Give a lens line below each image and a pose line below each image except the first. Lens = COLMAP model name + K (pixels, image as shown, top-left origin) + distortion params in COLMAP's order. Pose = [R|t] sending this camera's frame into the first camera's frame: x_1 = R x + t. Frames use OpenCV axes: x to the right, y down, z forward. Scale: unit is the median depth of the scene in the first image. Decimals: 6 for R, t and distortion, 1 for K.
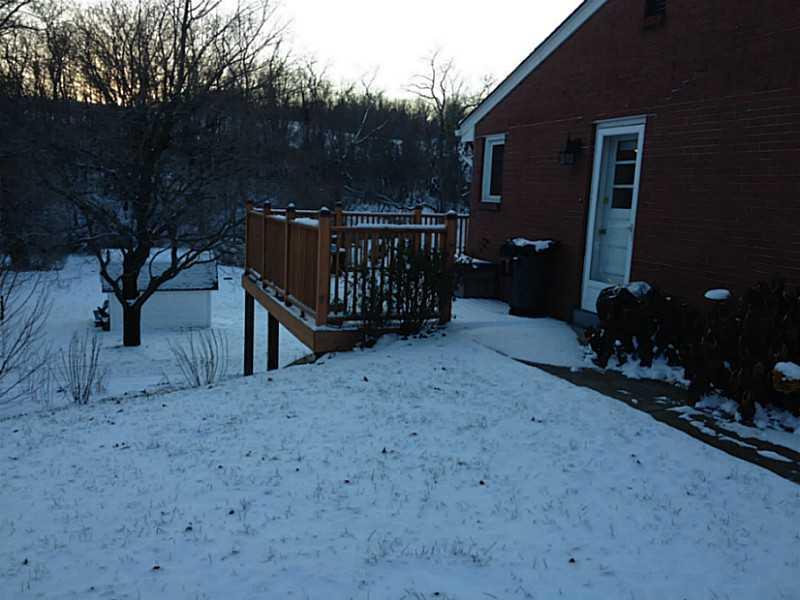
lens RADIAL K [[753.7, 0, 396.1], [0, 753.7, 300.1], [0, 0, 1]] dist [0.147820, -0.293901]
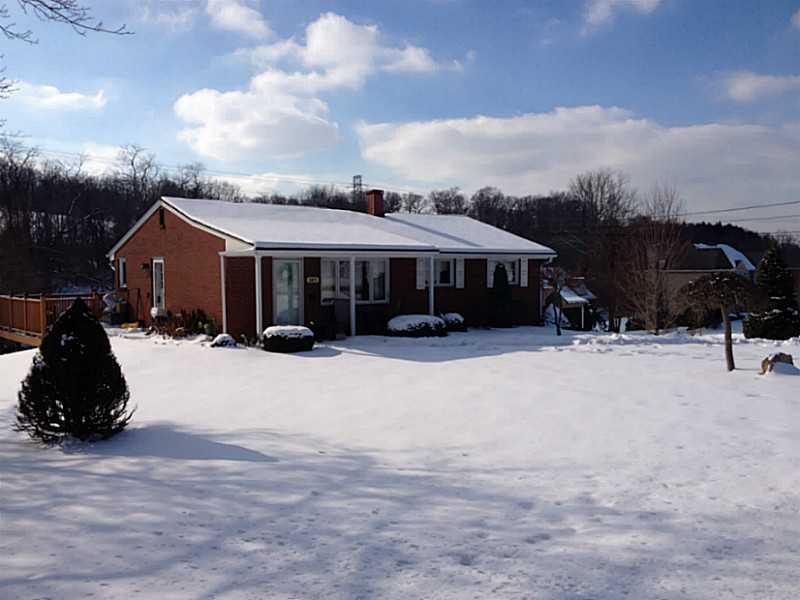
lens RADIAL K [[753.7, 0, 396.1], [0, 753.7, 300.1], [0, 0, 1]] dist [0.147820, -0.293901]
pose [[0.938013, -0.057372, 0.341820, 0.103187], [0.089935, 0.992715, -0.080178, 0.160467], [-0.334730, 0.105949, 0.936339, -1.359089]]
